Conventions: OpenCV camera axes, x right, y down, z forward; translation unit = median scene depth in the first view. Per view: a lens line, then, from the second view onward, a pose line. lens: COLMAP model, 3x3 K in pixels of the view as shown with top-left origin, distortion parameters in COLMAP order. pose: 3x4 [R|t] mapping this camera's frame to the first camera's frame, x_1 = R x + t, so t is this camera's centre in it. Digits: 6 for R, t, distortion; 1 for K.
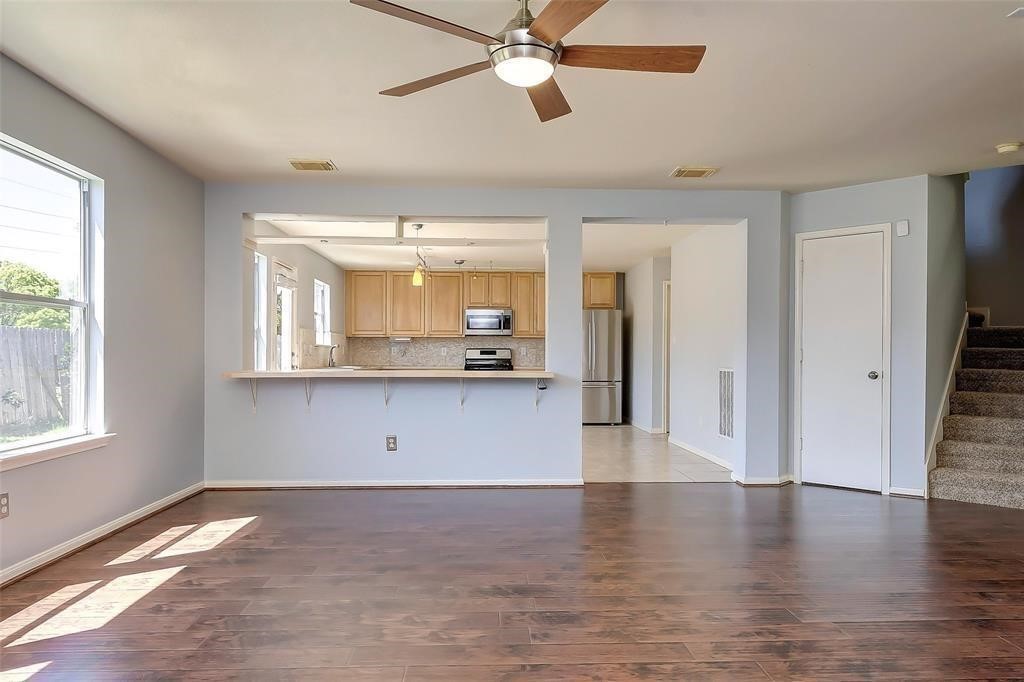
lens RADIAL K [[699.3, 0, 512.5], [0, 699.3, 347.0], [0, 0, 1]] dist [0.004765, -0.002420]
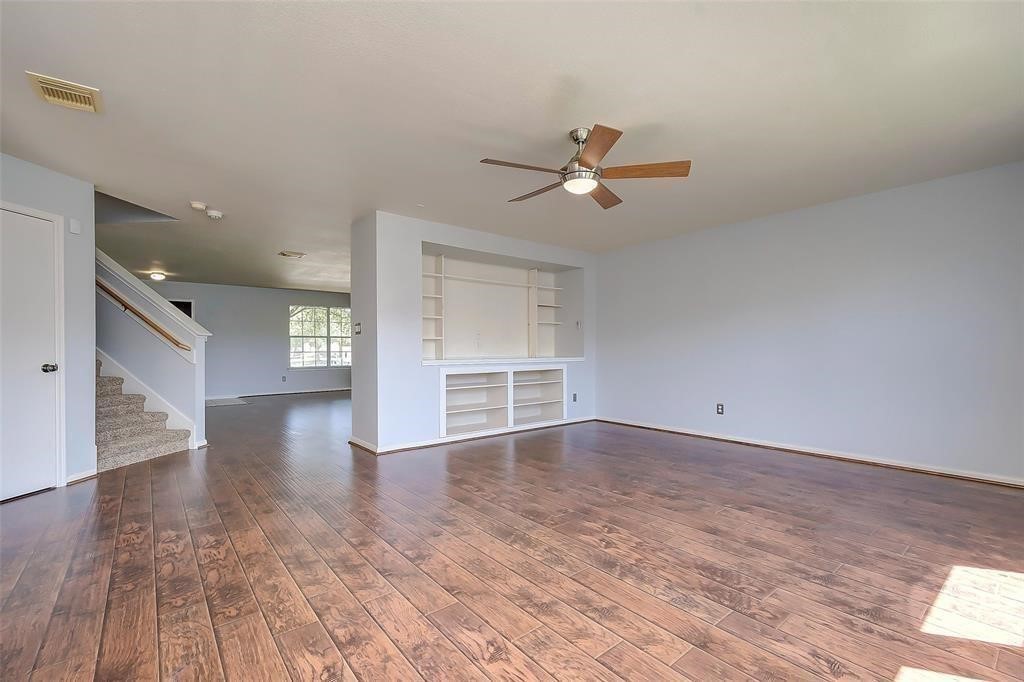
lens RADIAL K [[448.4, 0, 510.6], [0, 448.4, 351.9], [0, 0, 1]] dist [0.008512, -0.001070]
pose [[-0.599234, -0.011336, 0.800494, -0.348190], [-0.008500, 0.999933, 0.007797, 0.005692], [-0.800529, -0.002132, -0.599291, 0.804887]]
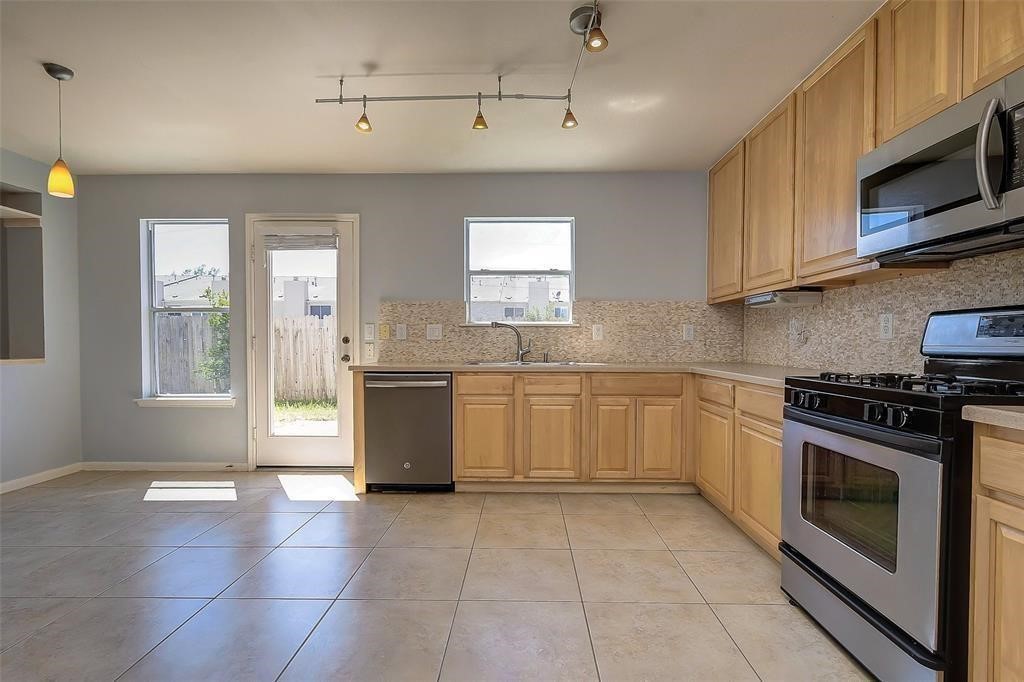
lens RADIAL K [[477.2, 0, 496.5], [0, 477.2, 352.5], [0, 0, 1]] dist [-0.000798, -0.000662]
pose [[-0.056243, 0.019865, -0.998219, 0.213998], [0.010775, 0.999756, 0.019289, 0.022151], [0.998359, -0.009671, -0.056443, 1.618855]]
